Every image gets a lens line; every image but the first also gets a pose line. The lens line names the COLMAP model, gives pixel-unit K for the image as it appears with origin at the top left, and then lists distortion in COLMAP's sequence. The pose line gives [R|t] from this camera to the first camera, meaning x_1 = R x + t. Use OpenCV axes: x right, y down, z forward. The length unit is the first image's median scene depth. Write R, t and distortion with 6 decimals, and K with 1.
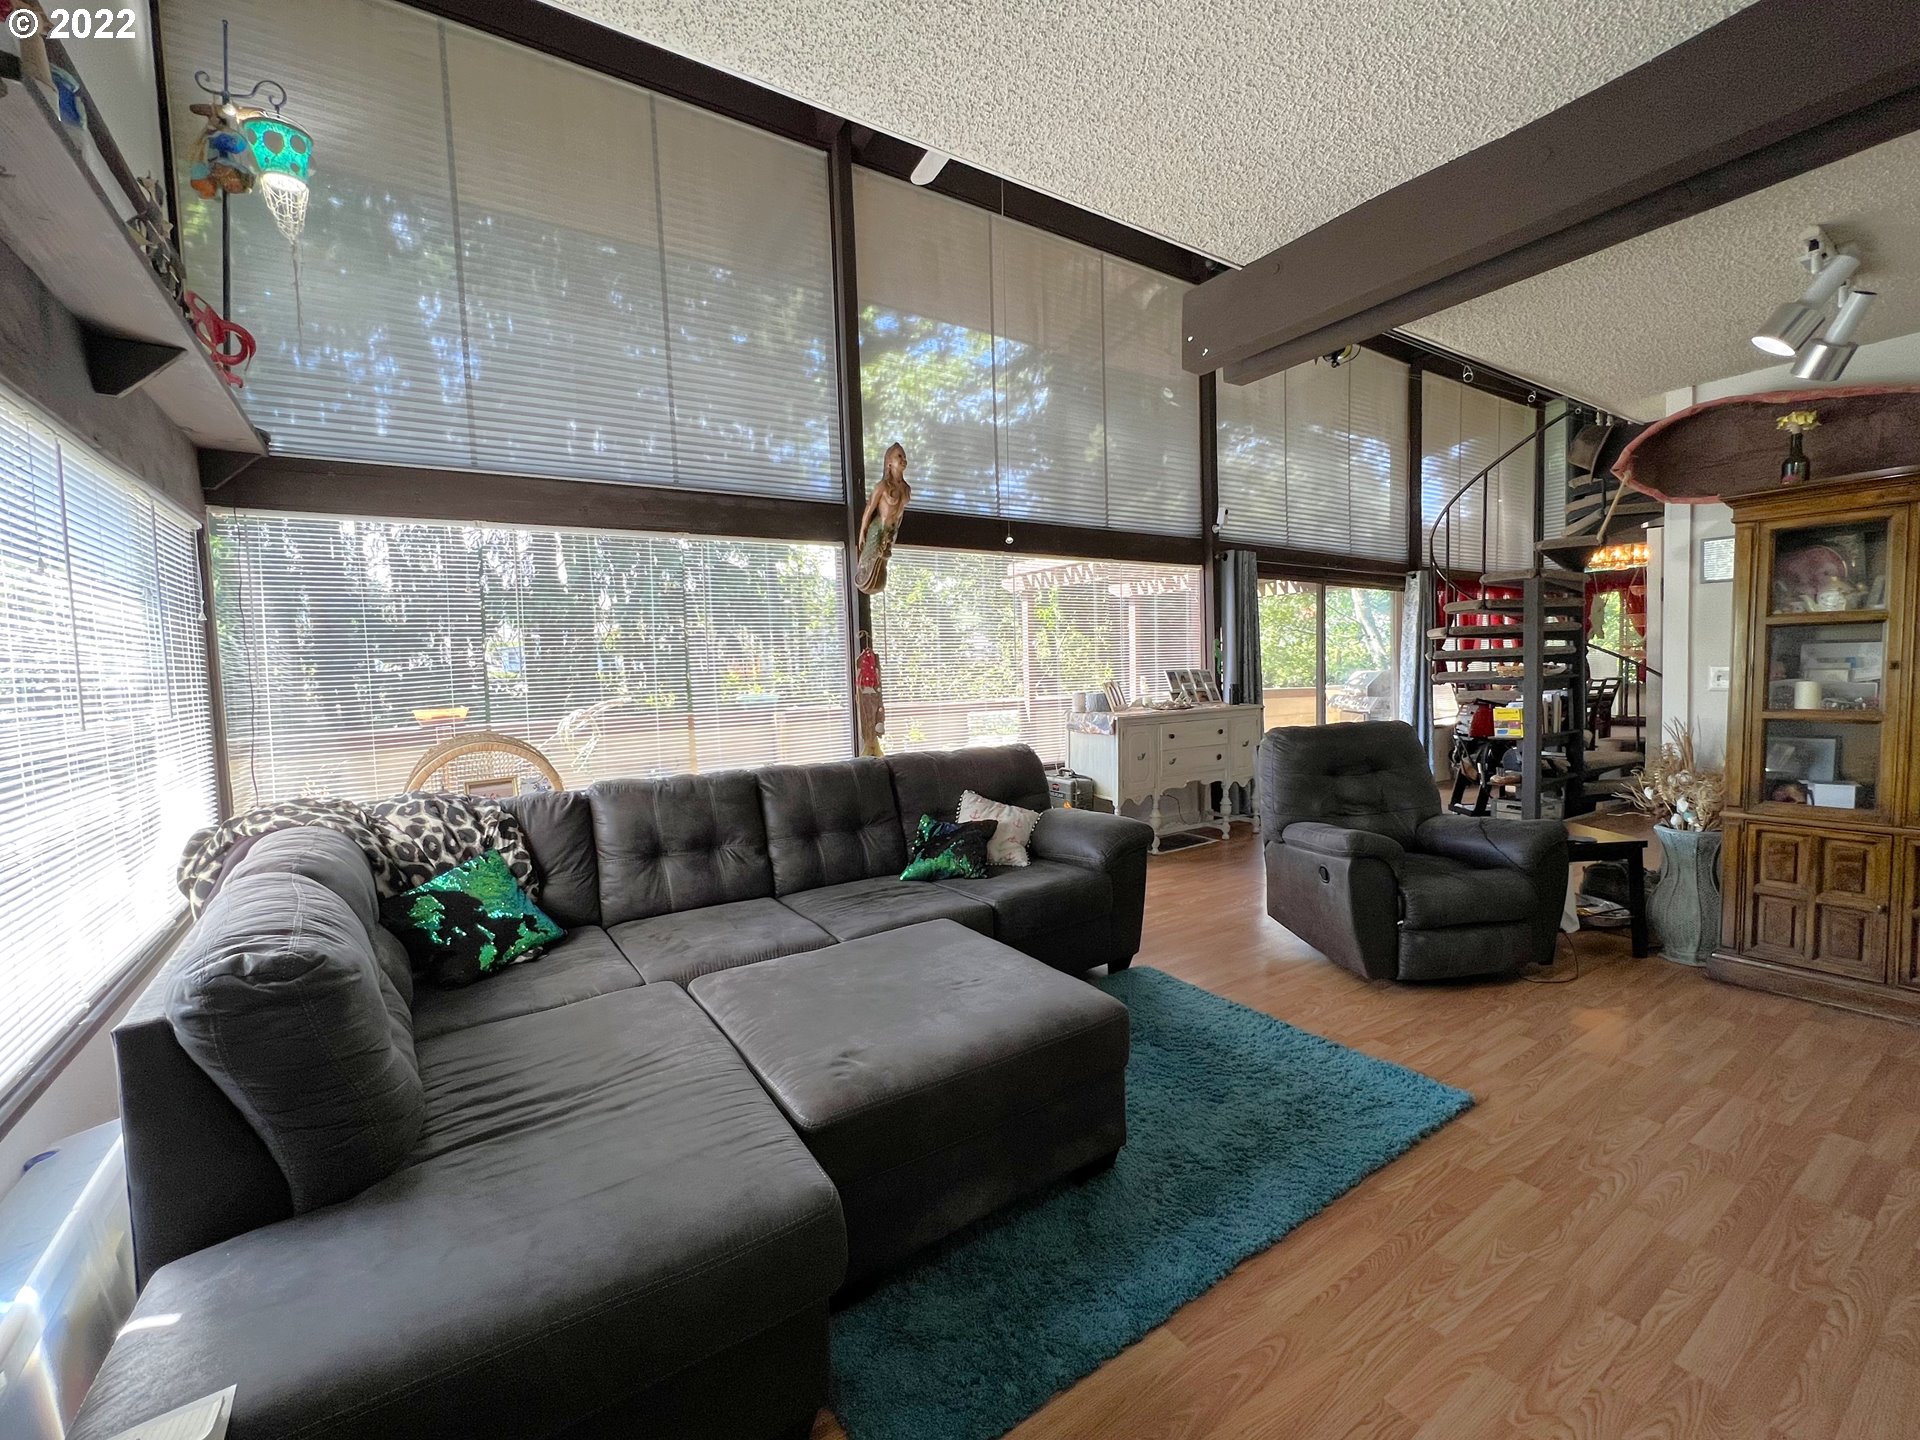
lens RADIAL K [[782.1, 0, 962.9], [0, 782.1, 721.3], [0, 0, 1]] dist [-0.001245, -0.000356]
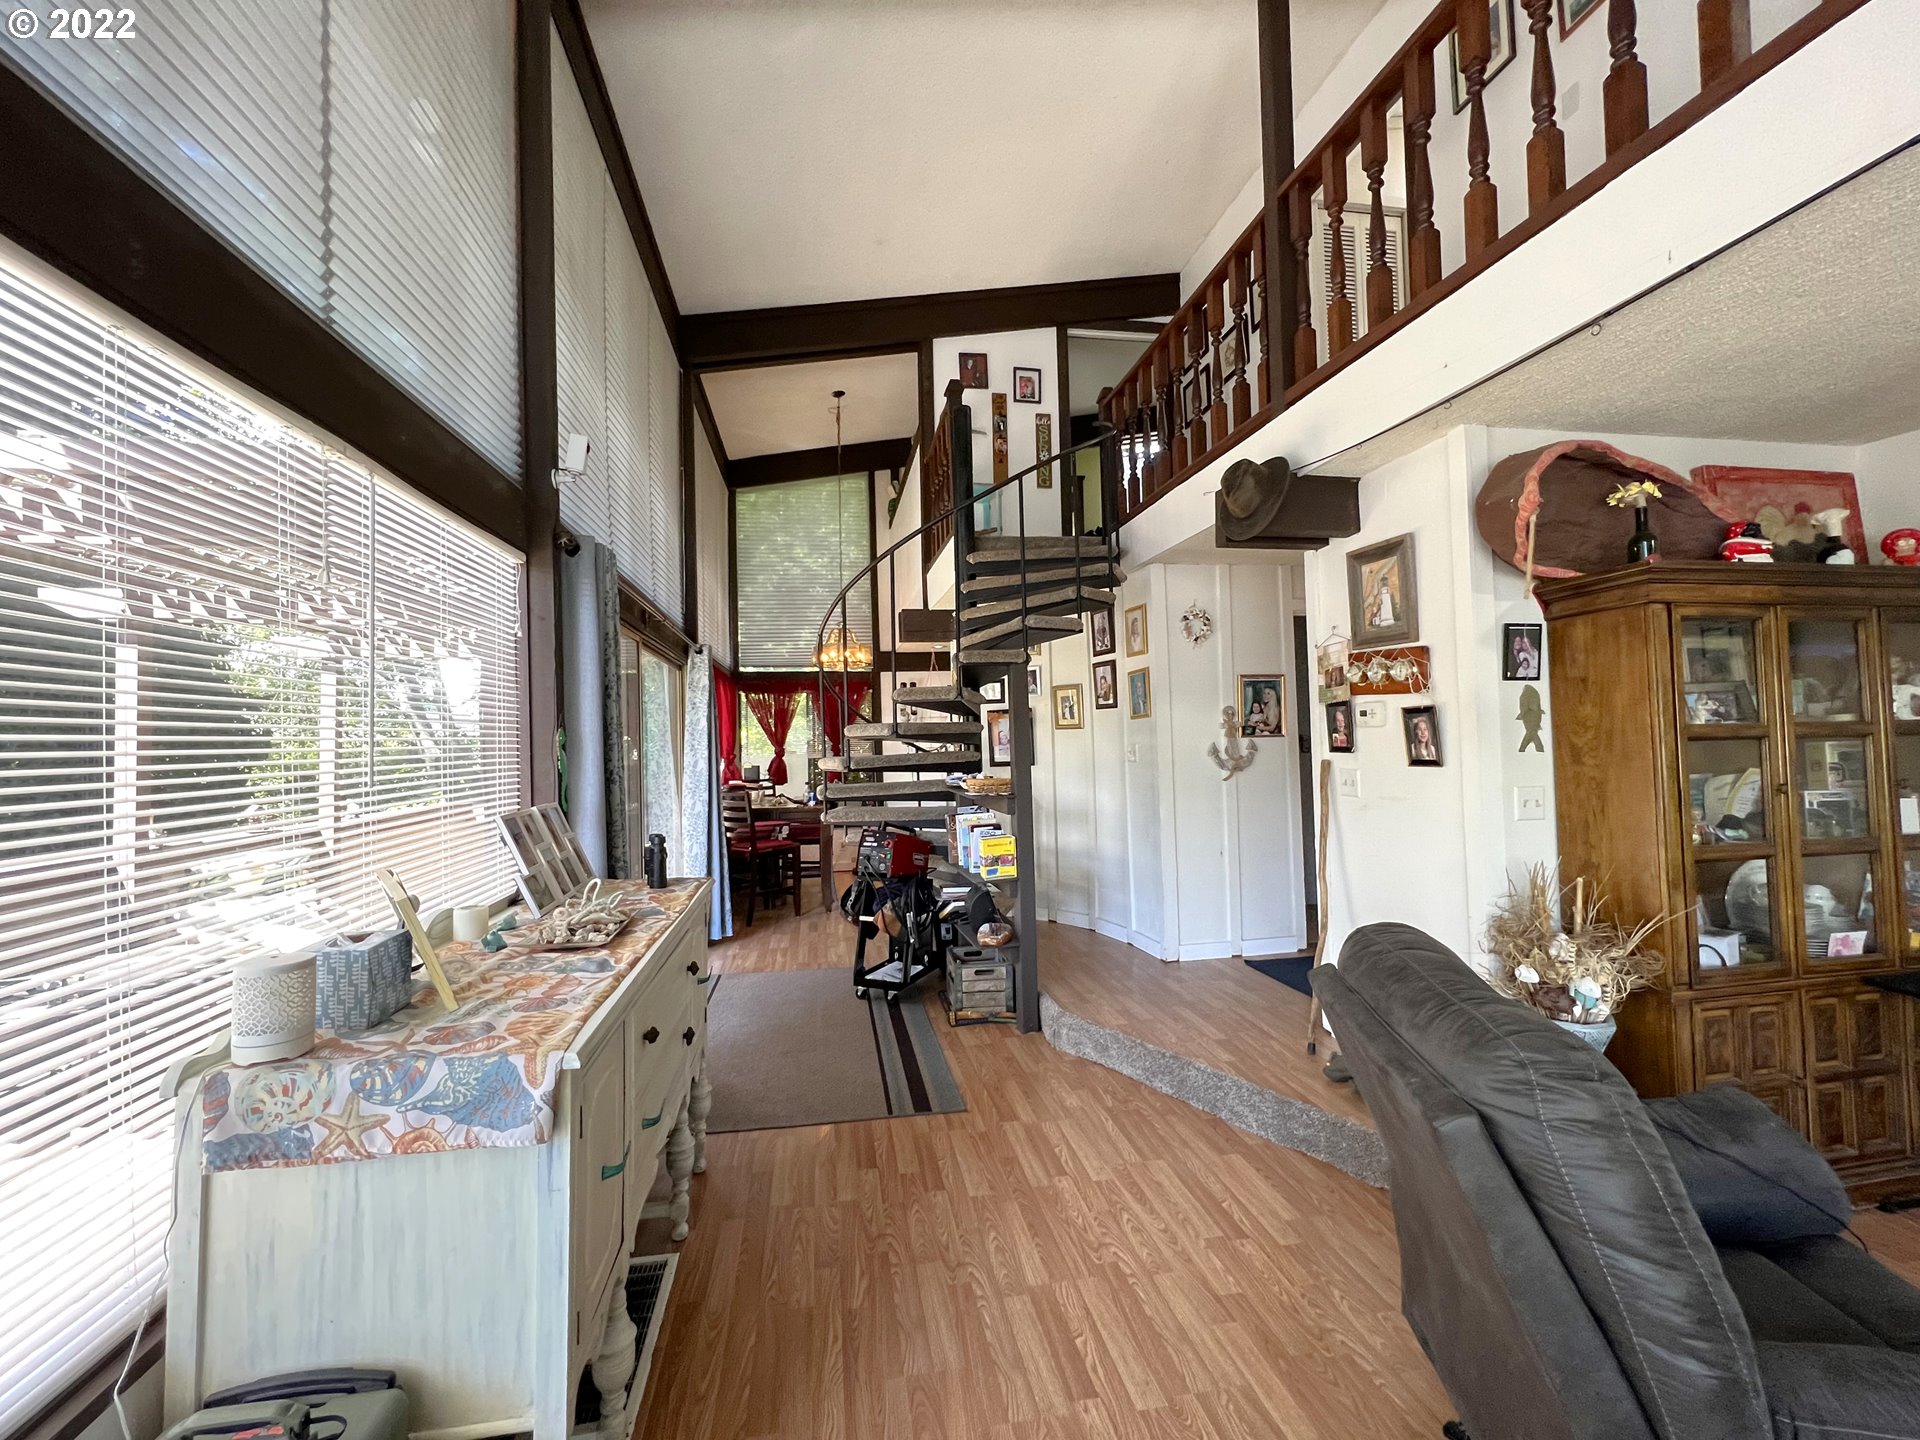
lens RADIAL K [[782.1, 0, 963.7], [0, 782.1, 724.8], [0, 0, 1]] dist [-0.001245, -0.000356]
pose [[0.398457, 0.034206, 0.916549, 0.040585], [0.072552, 0.994997, -0.068675, -0.127652], [-0.914313, 0.093862, 0.393982, 1.263355]]
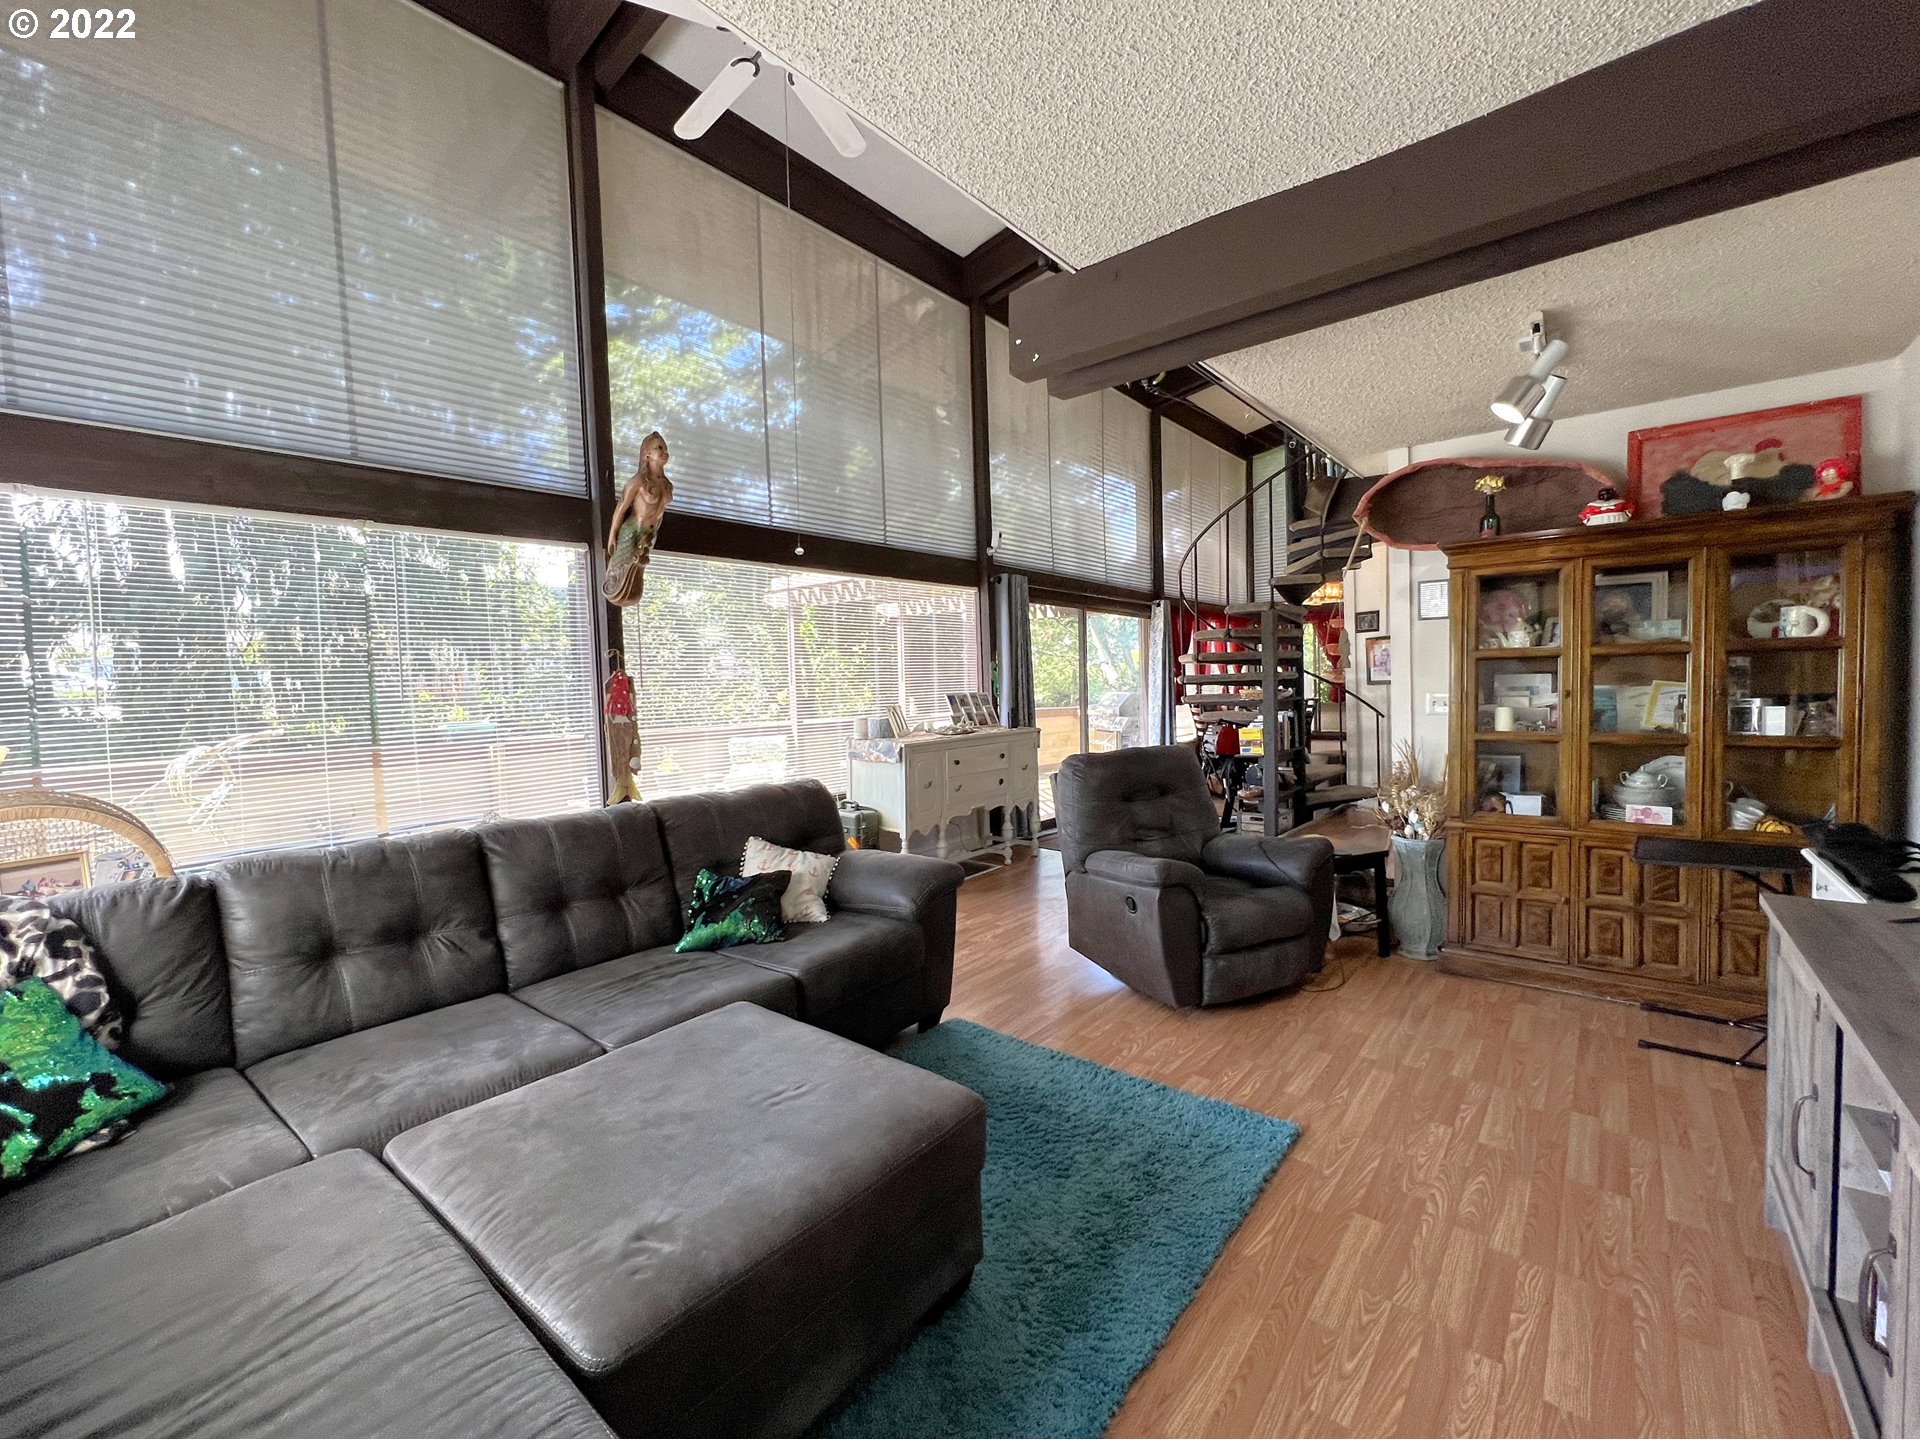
lens RADIAL K [[796.5, 0, 953.8], [0, 796.5, 721.0], [0, 0, 1]] dist [-0.004862, 0.001577]
pose [[0.954996, -0.011318, 0.296404, -0.046783], [0.018560, 0.999594, -0.021632, -0.018359], [-0.296038, 0.026160, 0.954818, 0.103636]]
